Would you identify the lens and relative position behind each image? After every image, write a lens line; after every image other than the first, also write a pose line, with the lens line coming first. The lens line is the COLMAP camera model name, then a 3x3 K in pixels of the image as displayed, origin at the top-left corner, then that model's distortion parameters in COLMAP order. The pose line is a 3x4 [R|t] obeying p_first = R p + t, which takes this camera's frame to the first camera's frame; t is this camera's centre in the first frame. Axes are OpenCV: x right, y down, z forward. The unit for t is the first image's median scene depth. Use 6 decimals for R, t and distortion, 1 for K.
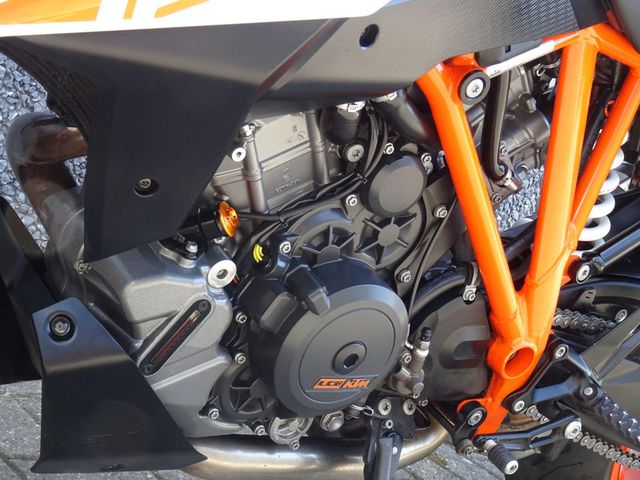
lens RADIAL K [[1346.5, 0, 320.7], [0, 1346.5, 240.1], [0, 0, 1]] dist [-0.074690, 0.000000]
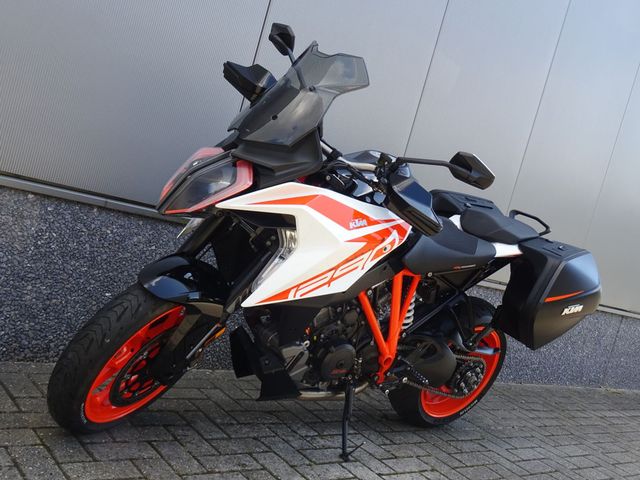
lens RADIAL K [[688.9, 0, 316.4], [0, 688.9, 239.6], [0, 0, 1]] dist [0.012521, 0.000000]
pose [[0.997995, -0.055289, 0.030801, -0.079531], [0.057311, 0.995956, -0.069196, -0.118983], [-0.026851, 0.070822, 0.997127, -0.858030]]
